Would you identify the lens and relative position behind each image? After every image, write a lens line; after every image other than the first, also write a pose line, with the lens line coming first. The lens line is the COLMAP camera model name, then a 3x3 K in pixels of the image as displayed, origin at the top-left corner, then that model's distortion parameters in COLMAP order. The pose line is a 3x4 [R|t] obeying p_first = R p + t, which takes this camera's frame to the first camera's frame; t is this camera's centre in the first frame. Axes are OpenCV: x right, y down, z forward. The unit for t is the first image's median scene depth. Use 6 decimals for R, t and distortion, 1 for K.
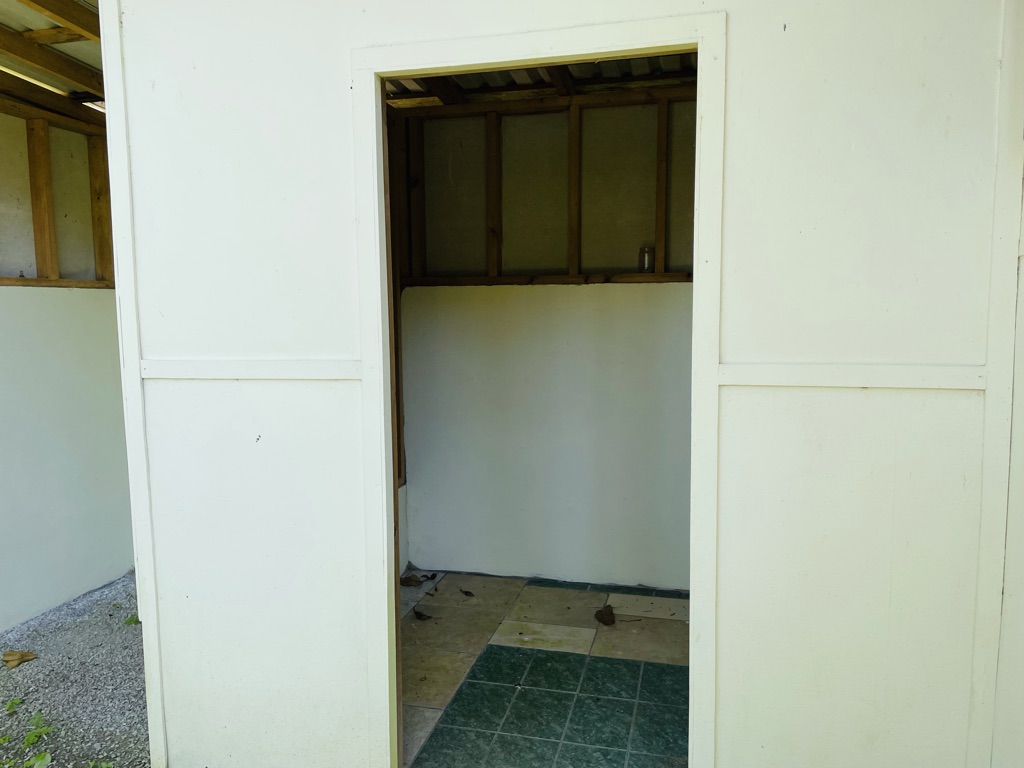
lens RADIAL K [[795.8, 0, 512.0], [0, 795.8, 384.0], [0, 0, 1]] dist [0.094511, -0.120390]
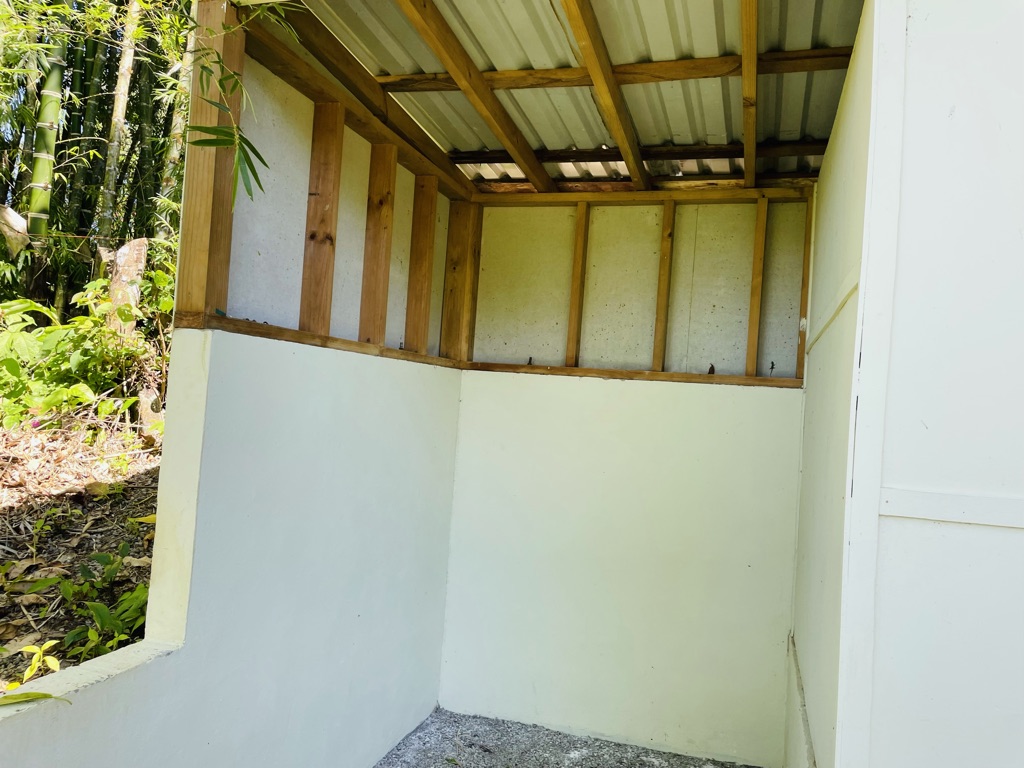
lens RADIAL K [[795.8, 0, 512.0], [0, 795.8, 384.0], [0, 0, 1]] dist [0.094511, -0.120390]
pose [[0.998217, 0.058868, 0.009853, -0.433541], [-0.057504, 0.992753, -0.105518, -0.016843], [-0.015993, 0.104763, 0.994369, 0.147922]]
